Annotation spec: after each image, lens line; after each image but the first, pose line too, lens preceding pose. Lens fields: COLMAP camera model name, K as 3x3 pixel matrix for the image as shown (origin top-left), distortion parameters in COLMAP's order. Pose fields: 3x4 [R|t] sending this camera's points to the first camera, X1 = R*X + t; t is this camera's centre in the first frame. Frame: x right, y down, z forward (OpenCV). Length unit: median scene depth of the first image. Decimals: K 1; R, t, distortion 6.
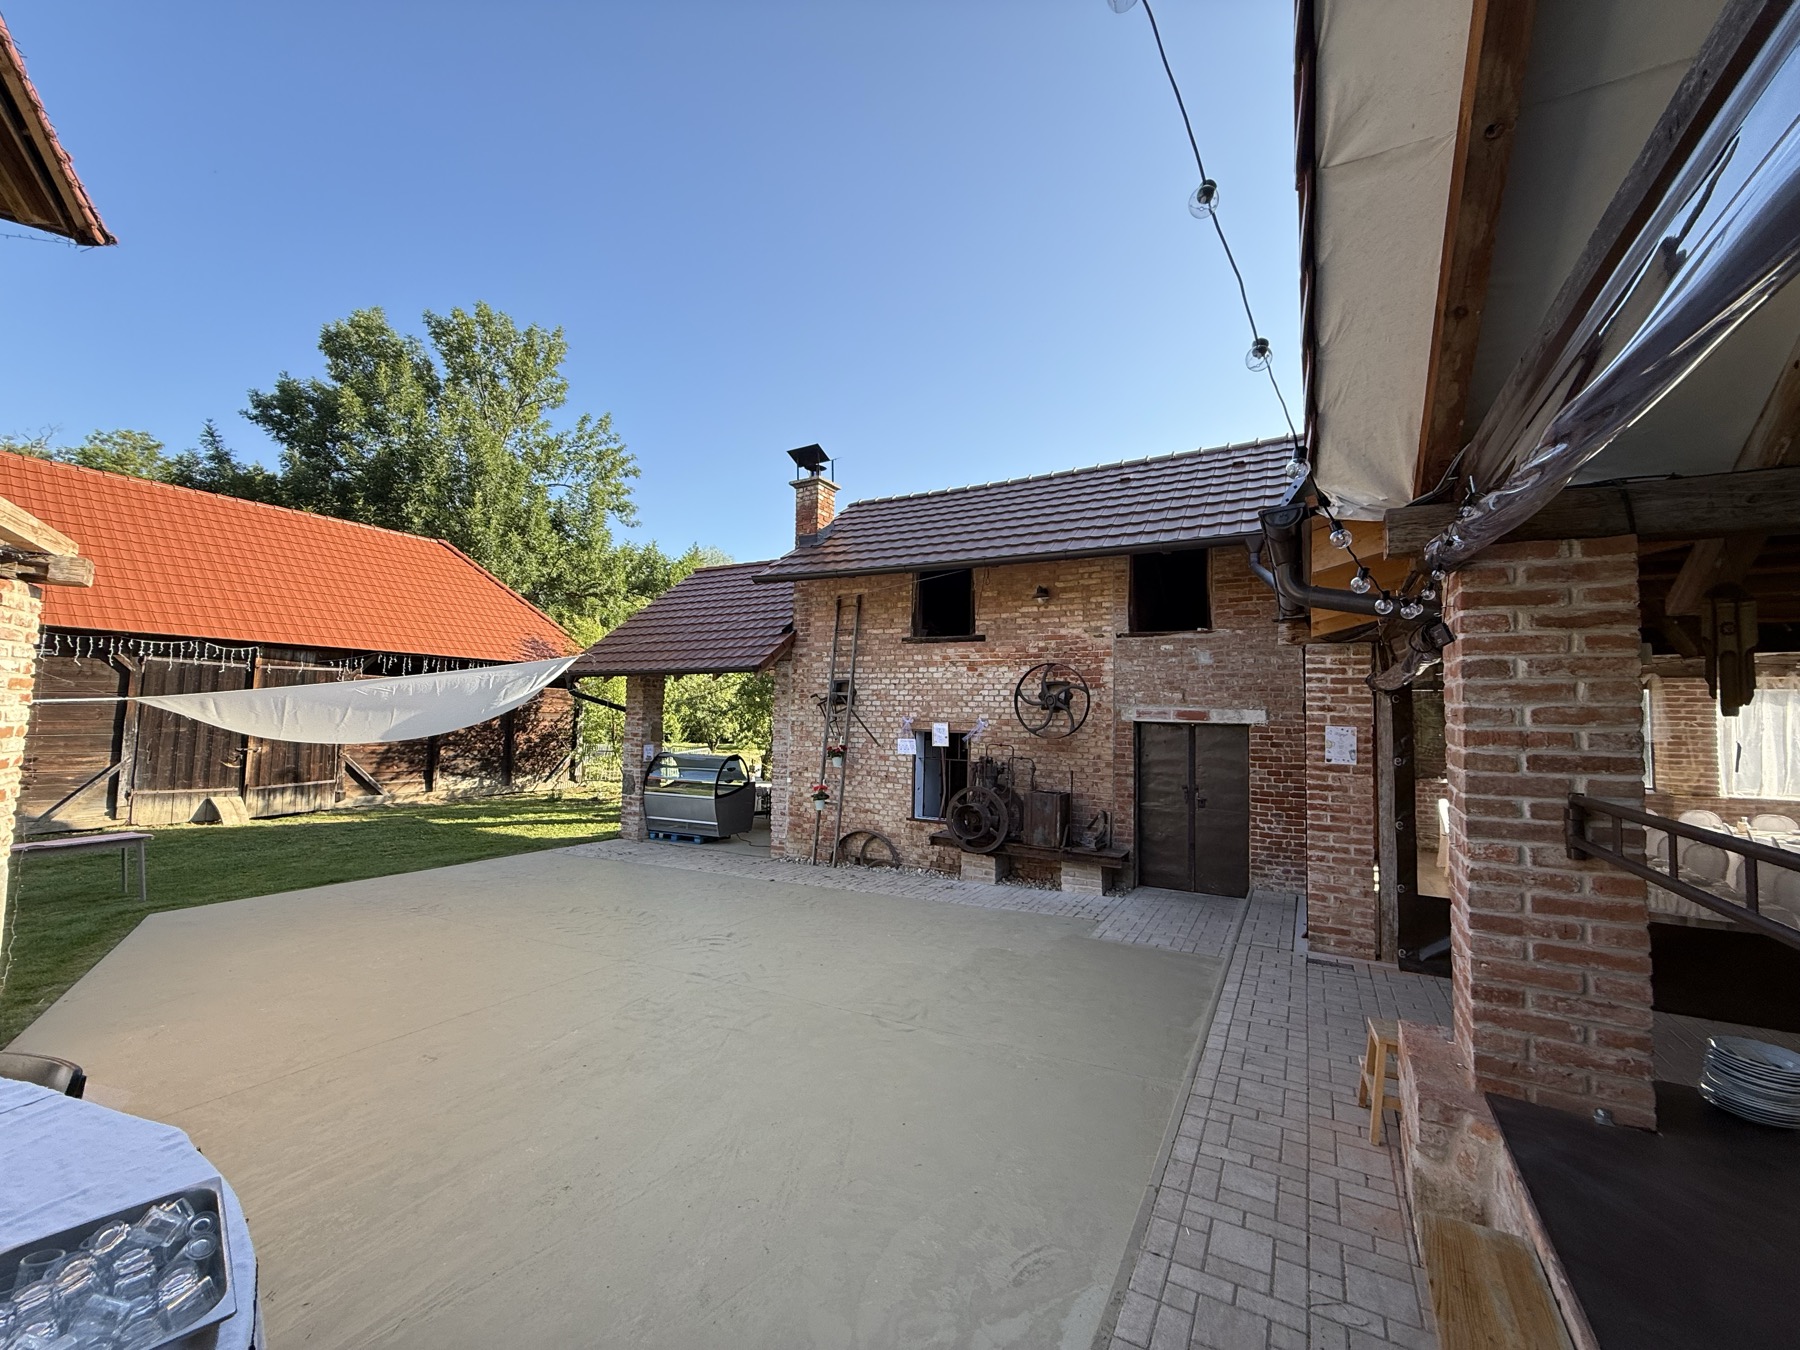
lens RADIAL K [[715.3, 0, 898.0], [0, 715.3, 674.1], [0, 0, 1]] dist [-0.000564, 0.000527]
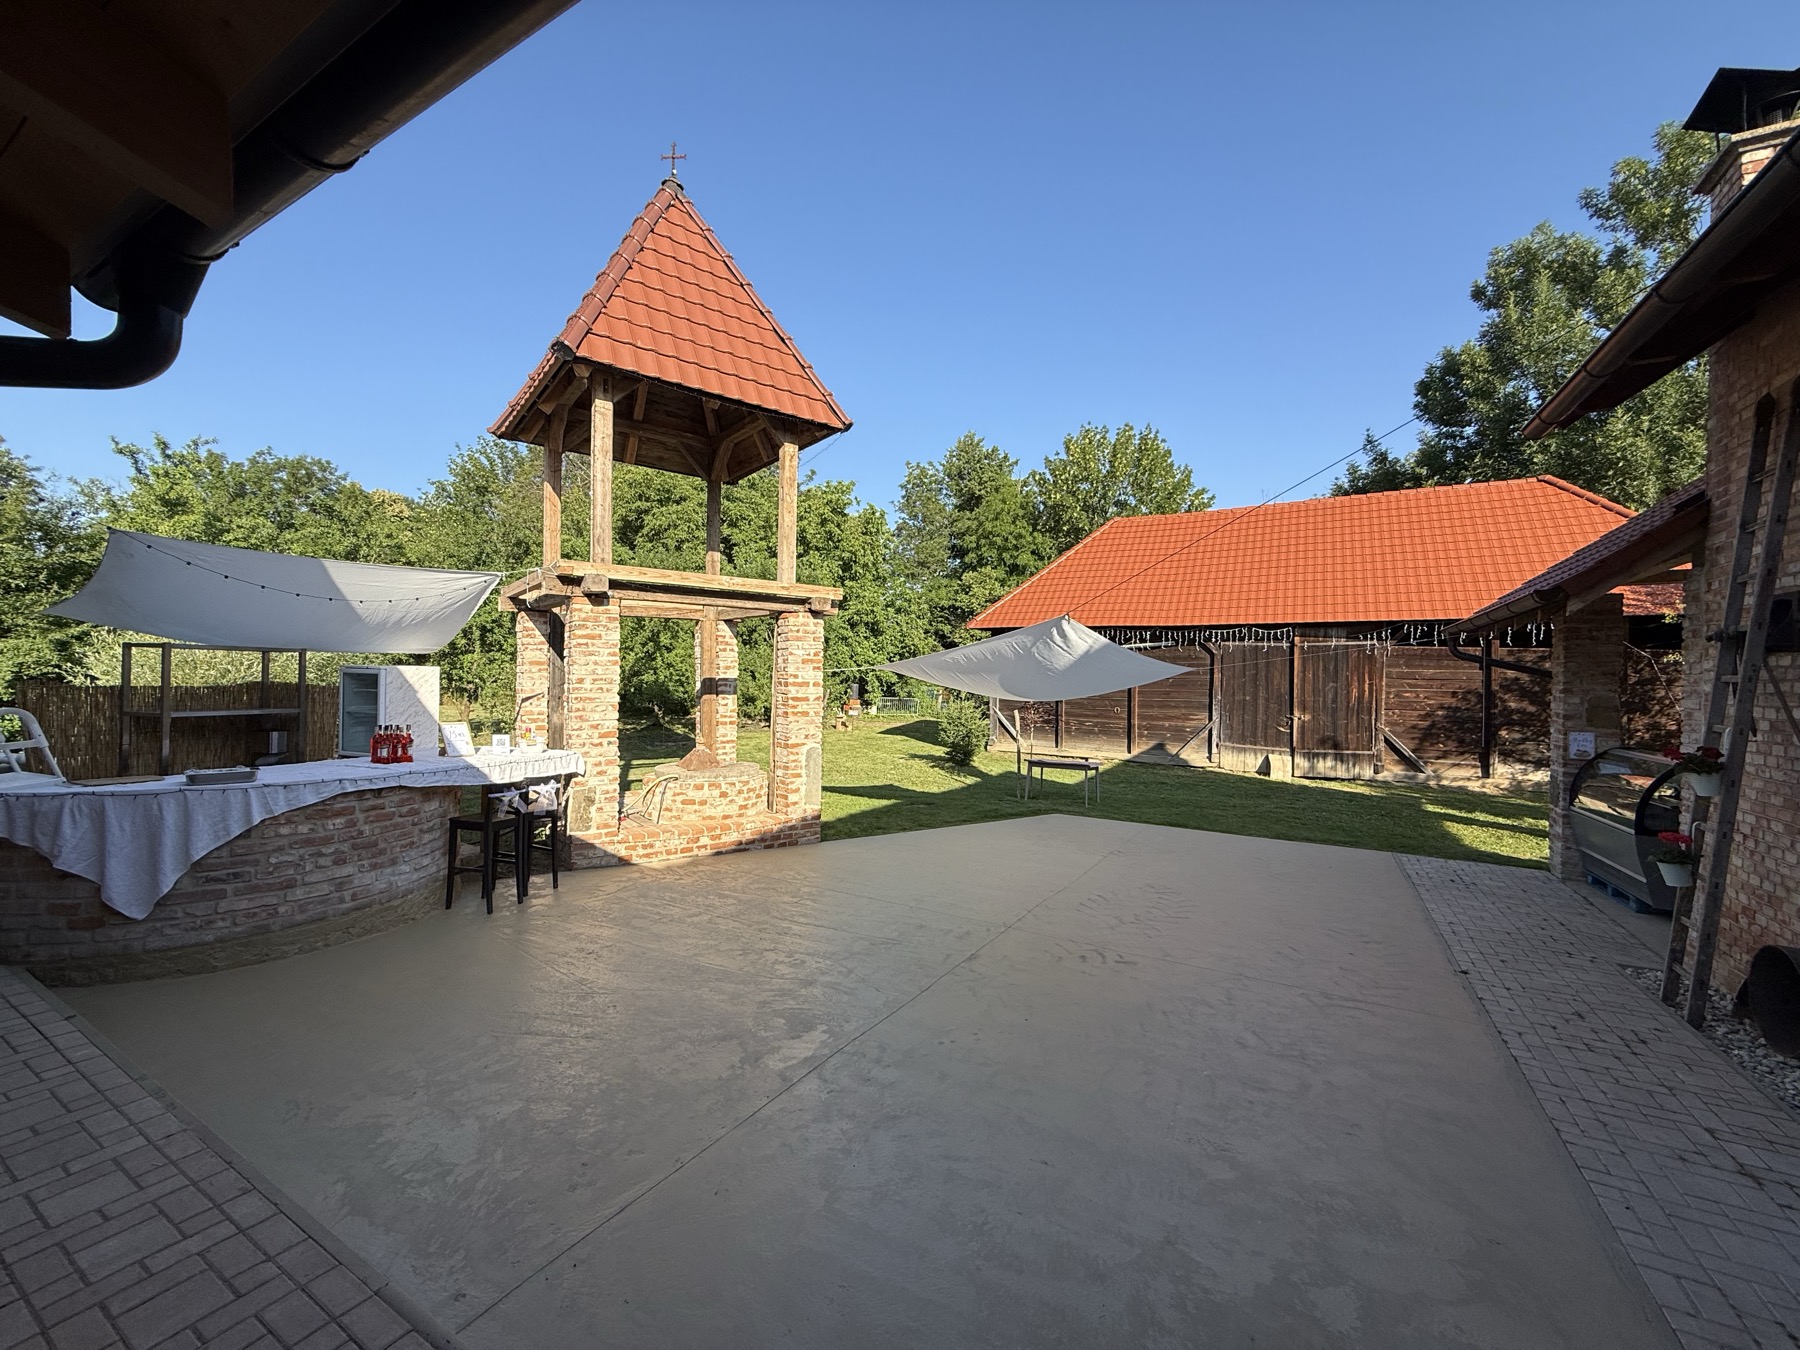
lens RADIAL K [[715.3, 0, 898.0], [0, 715.3, 674.1], [0, 0, 1]] dist [-0.000564, 0.000527]
pose [[-0.000462, -0.017925, -0.999839, 0.236872], [0.044376, 0.998854, -0.017928, 0.027767], [0.999015, -0.044377, 0.000334, 0.345845]]
